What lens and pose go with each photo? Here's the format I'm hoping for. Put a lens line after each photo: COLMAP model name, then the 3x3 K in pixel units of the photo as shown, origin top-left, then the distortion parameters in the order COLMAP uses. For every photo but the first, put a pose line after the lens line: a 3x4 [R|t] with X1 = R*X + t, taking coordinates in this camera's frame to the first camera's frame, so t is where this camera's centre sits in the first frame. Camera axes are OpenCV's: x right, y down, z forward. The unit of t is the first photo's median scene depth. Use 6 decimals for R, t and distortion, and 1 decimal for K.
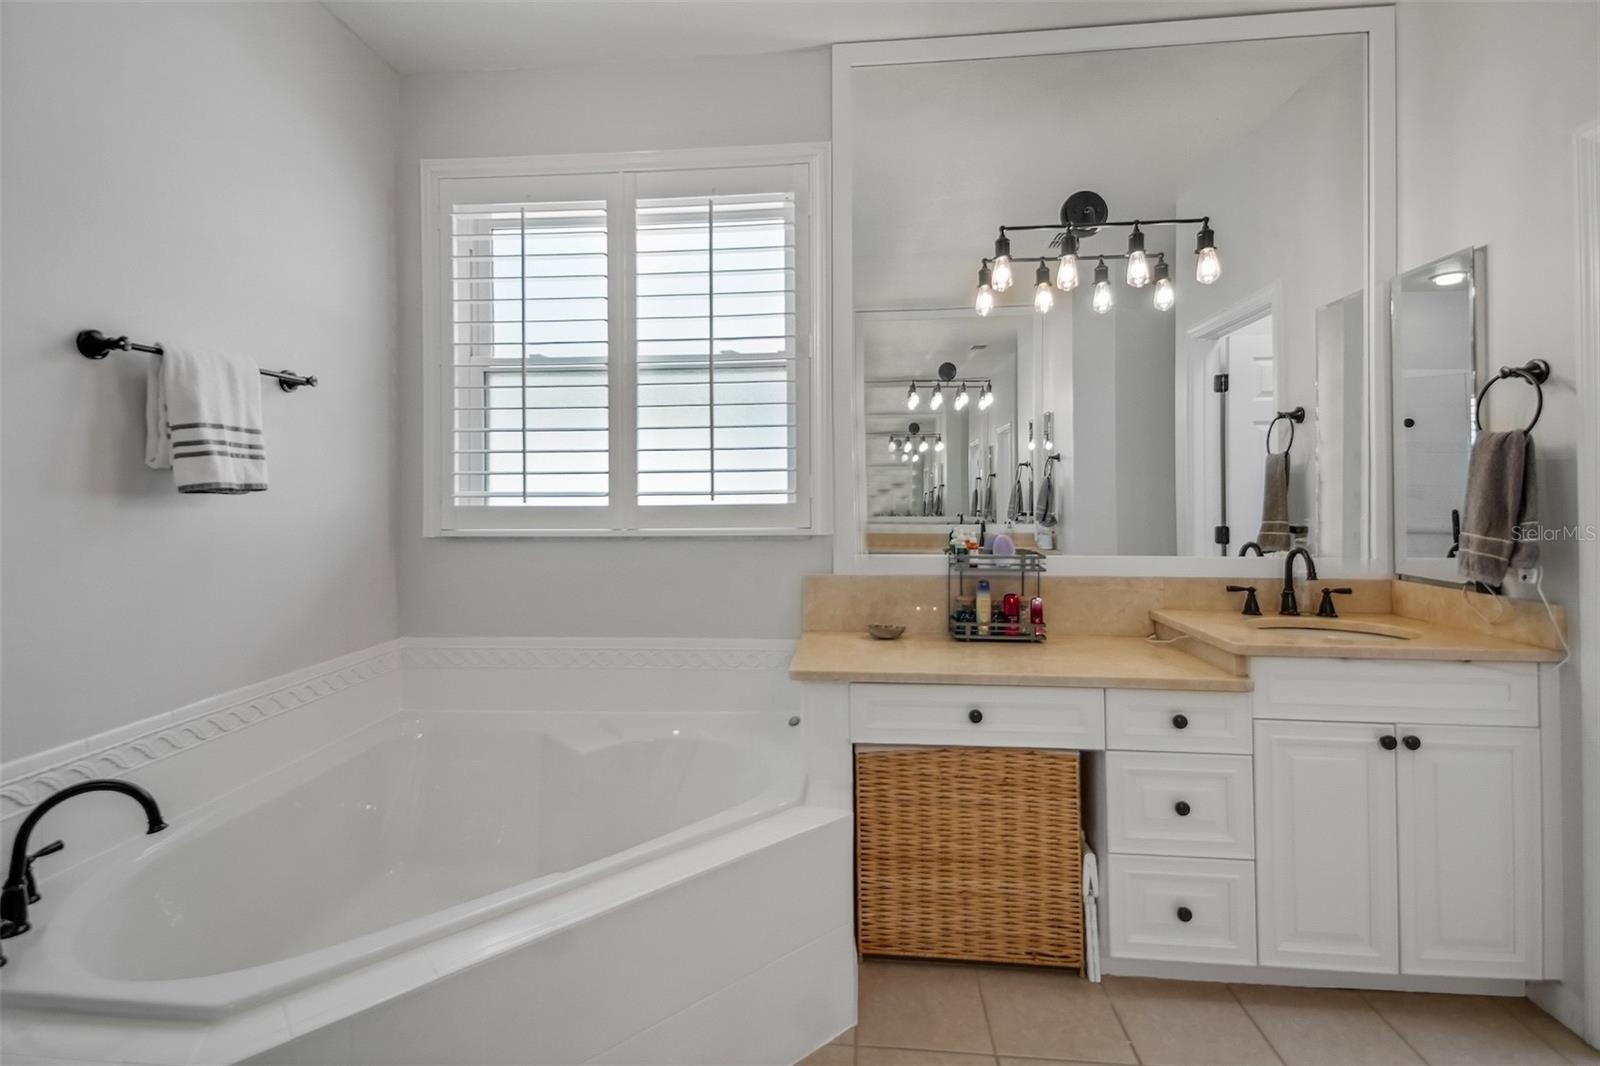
lens RADIAL K [[749.3, 0, 797.1], [0, 749.3, 489.6], [0, 0, 1]] dist [0.039230, 0.000113]
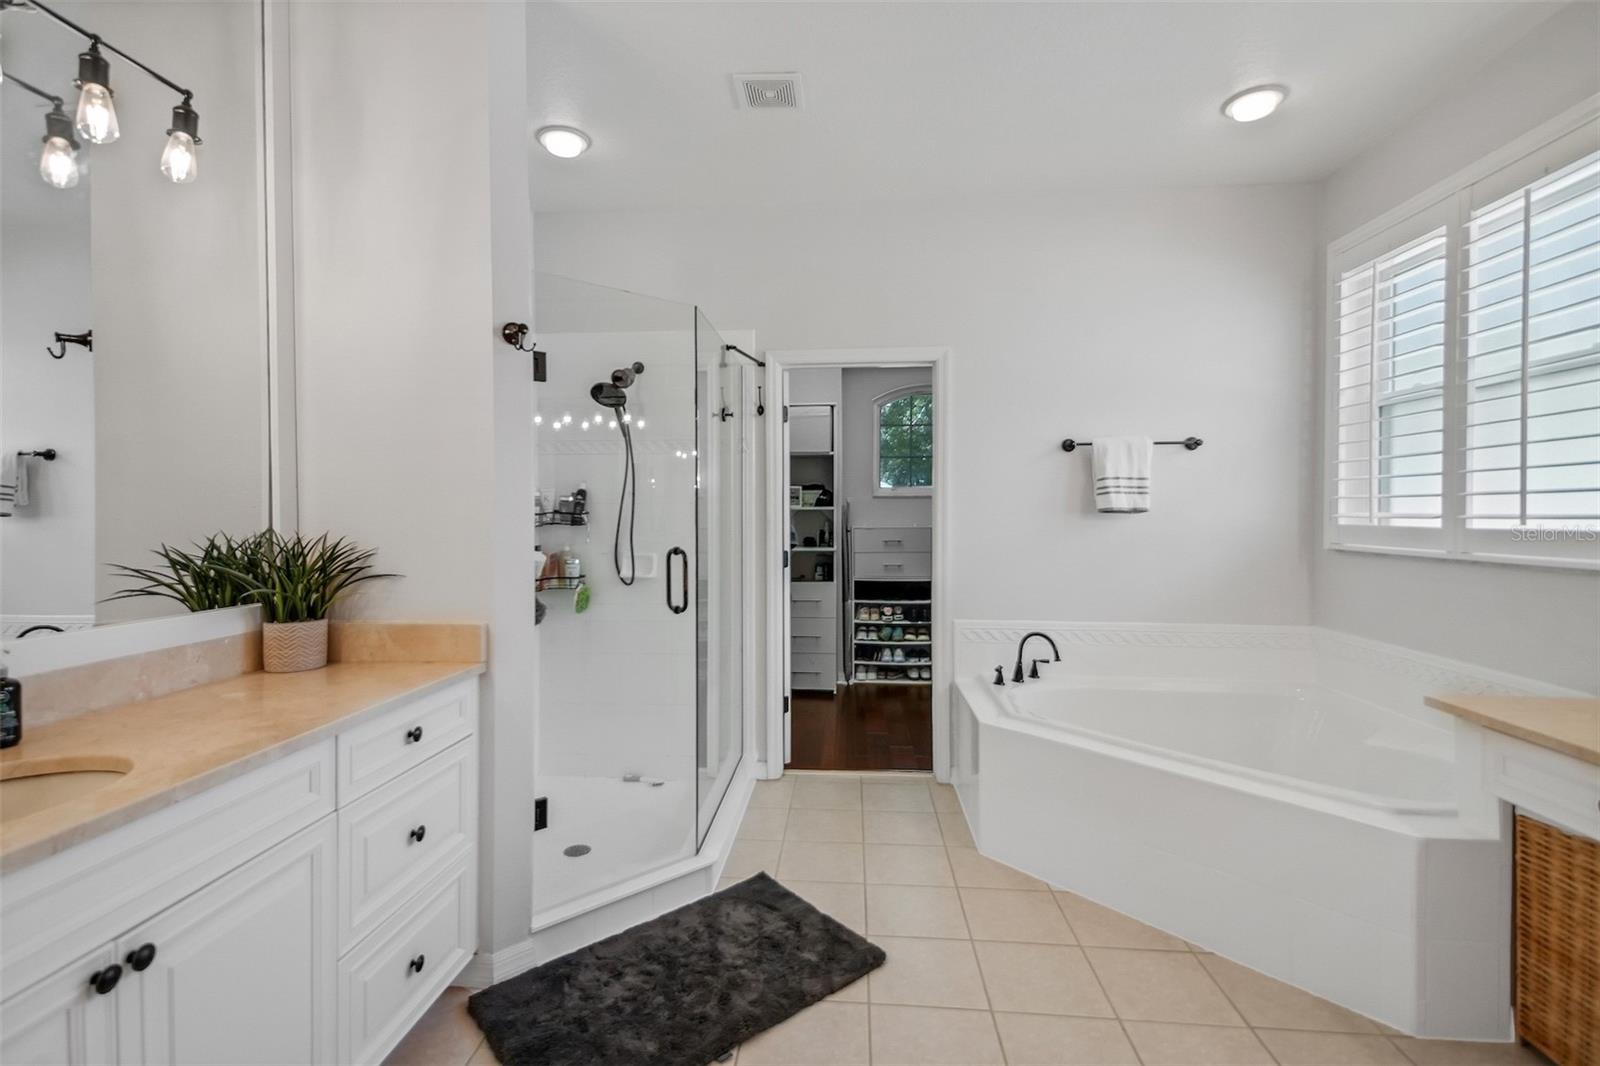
lens RADIAL K [[759.6, 0, 794.0], [0, 759.6, 526.0], [0, 0, 1]] dist [-0.000237, -0.000227]
pose [[0.019235, 0.026761, -0.999457, 0.854106], [0.003687, 0.999633, 0.026837, -0.013100], [0.999808, -0.004201, 0.019130, 0.121682]]
